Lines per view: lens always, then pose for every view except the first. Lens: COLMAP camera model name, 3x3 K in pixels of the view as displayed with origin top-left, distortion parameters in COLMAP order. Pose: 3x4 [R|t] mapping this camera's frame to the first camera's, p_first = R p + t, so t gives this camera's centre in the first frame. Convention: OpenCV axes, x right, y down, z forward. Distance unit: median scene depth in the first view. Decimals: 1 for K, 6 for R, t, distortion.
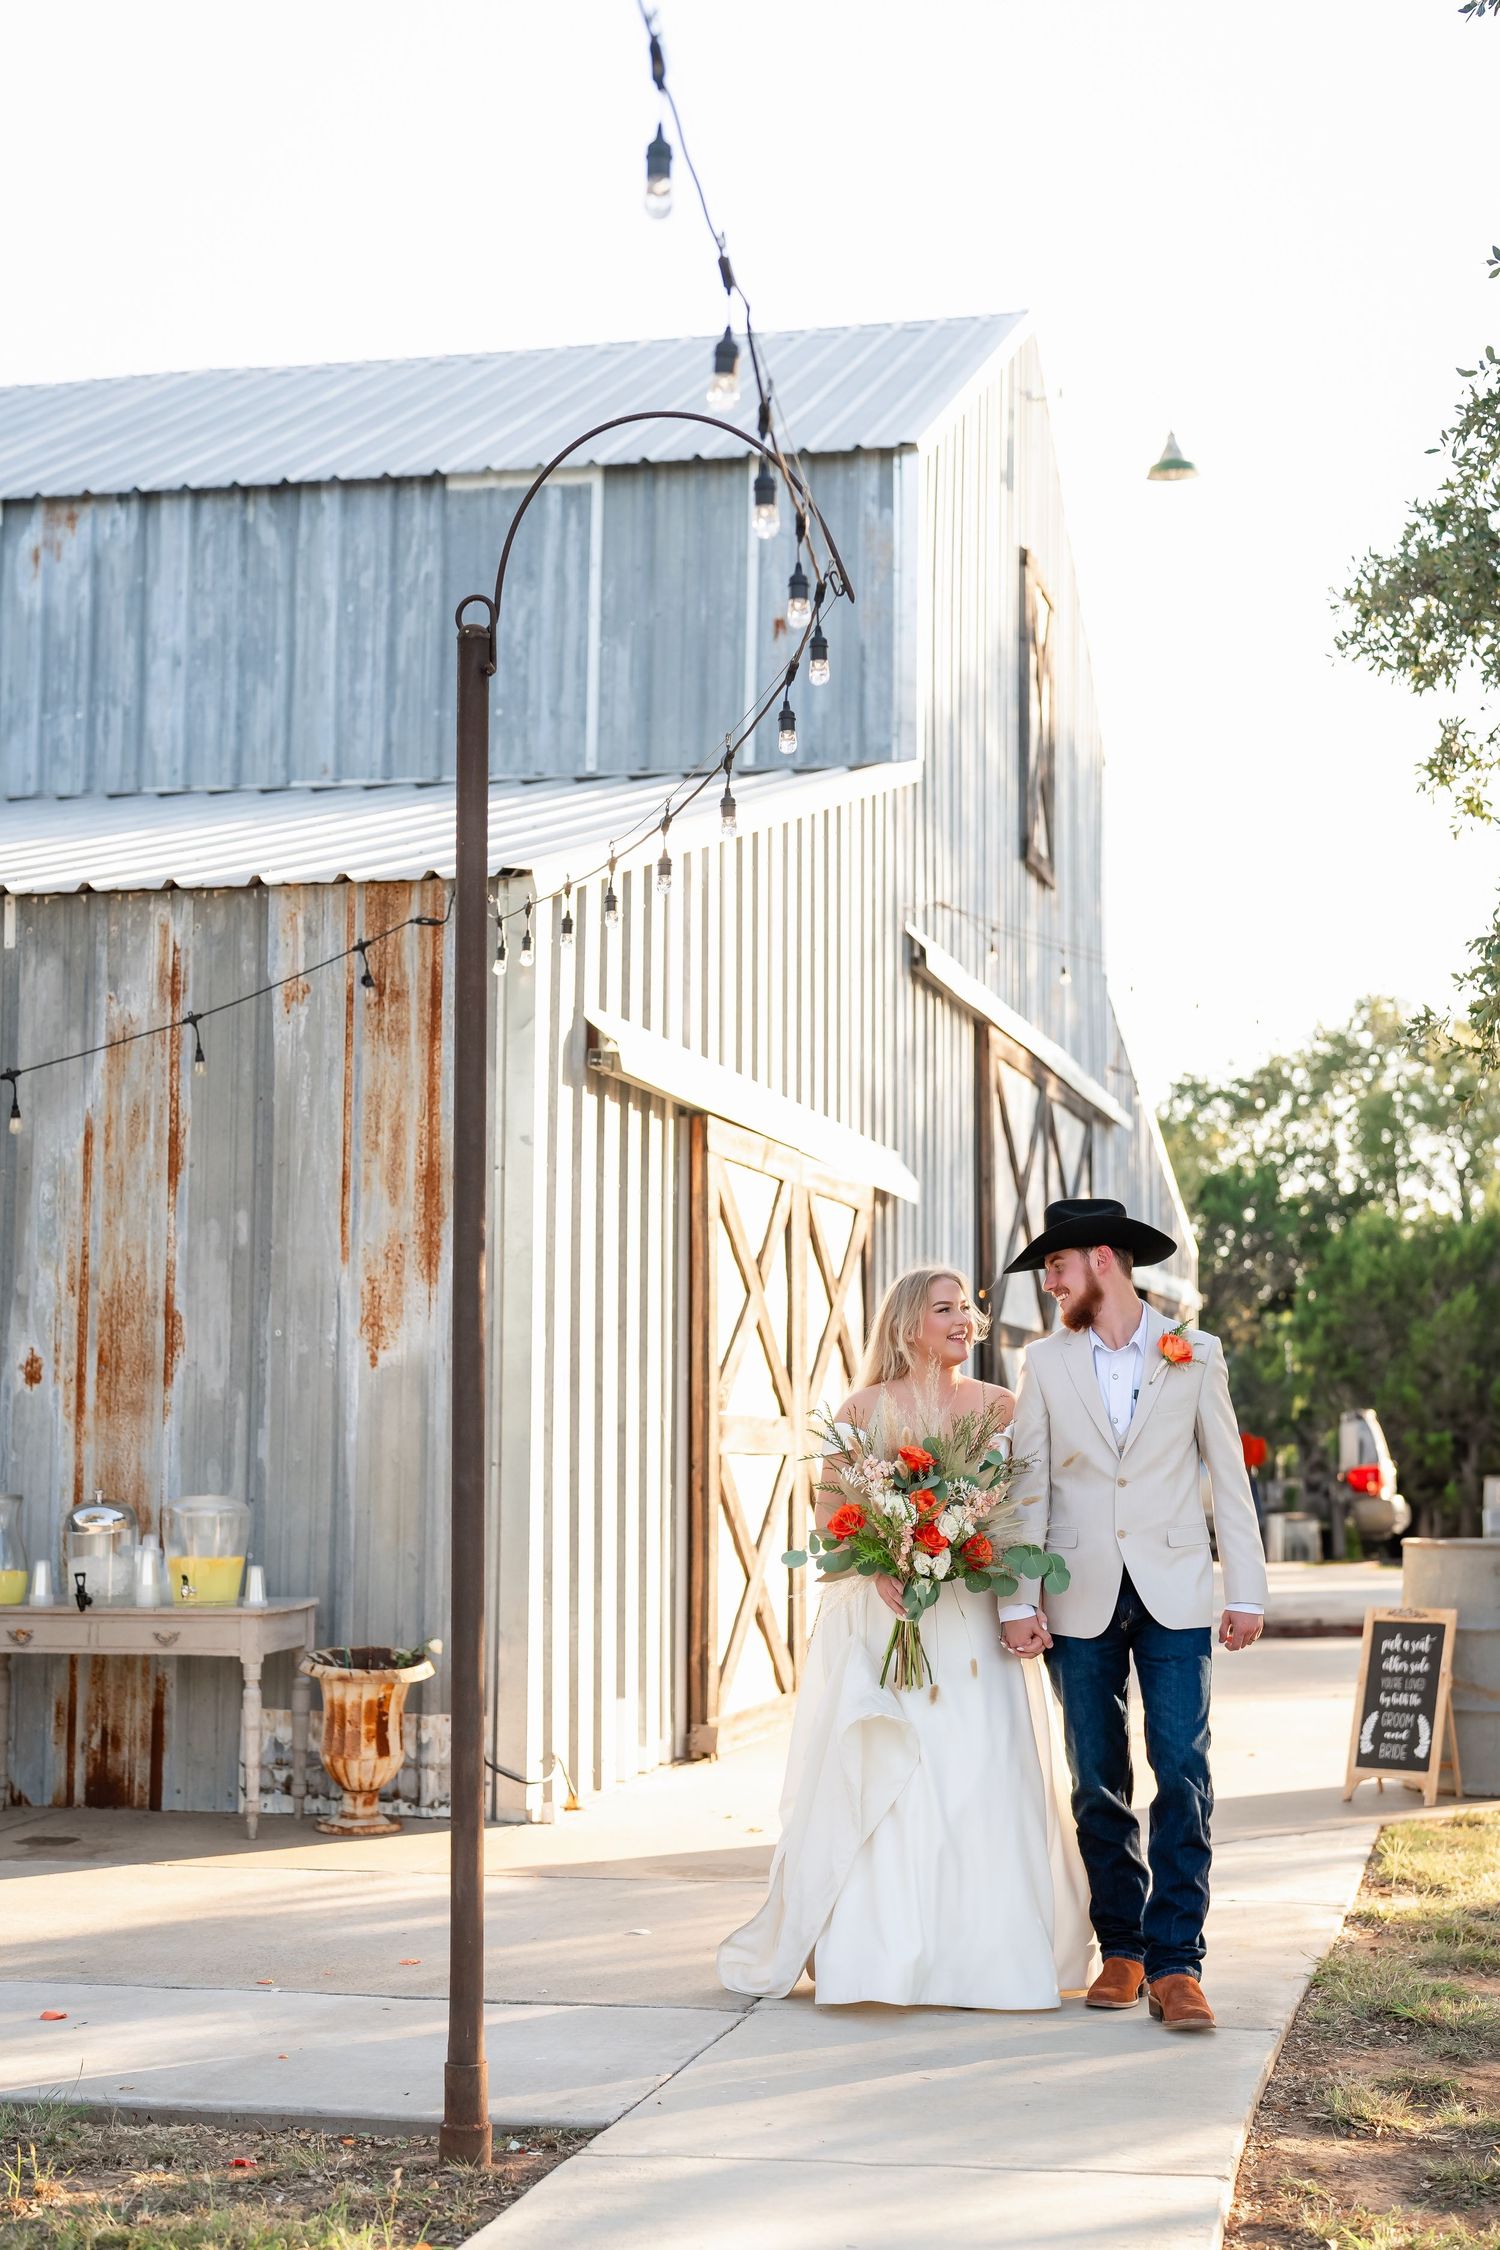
lens RADIAL K [[3260.8, 0, 750.0], [0, 3260.8, 1125.0], [0, 0, 1]] dist [-0.013306, 0.038969]
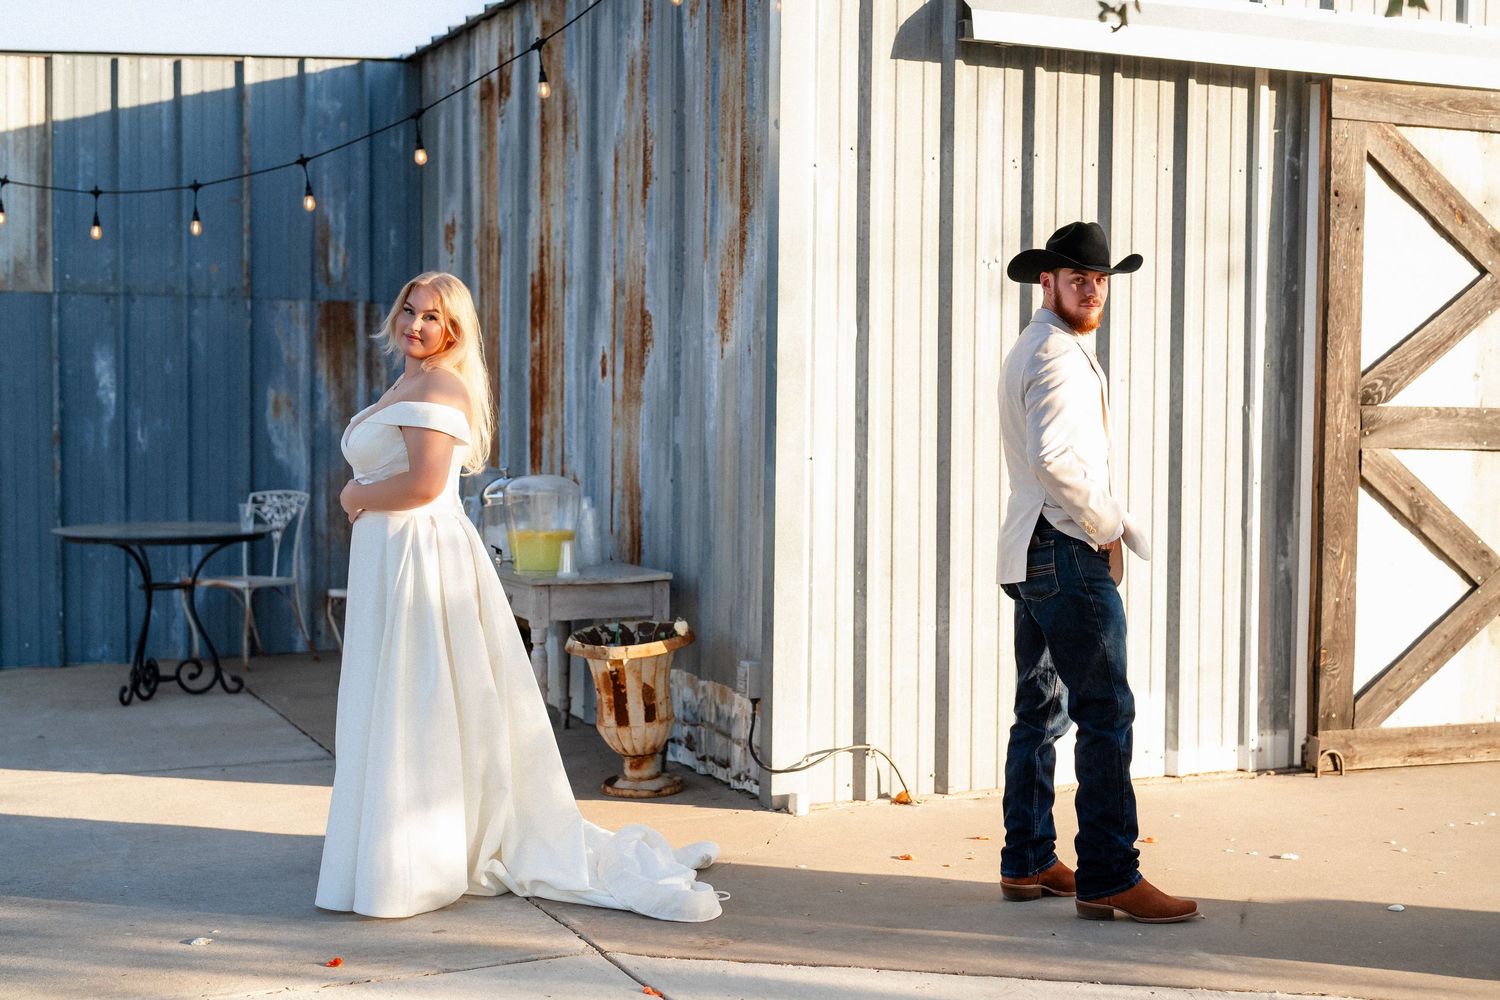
lens RADIAL K [[2173.9, 0, 750.0], [0, 2173.9, 500.0], [0, 0, 1]] dist [-0.013306, 0.038969]
pose [[0.584426, 0.043812, -0.810263, 0.450538], [0.064884, 0.992821, 0.100483, 0.048869], [0.808849, -0.111298, 0.577388, 0.591684]]
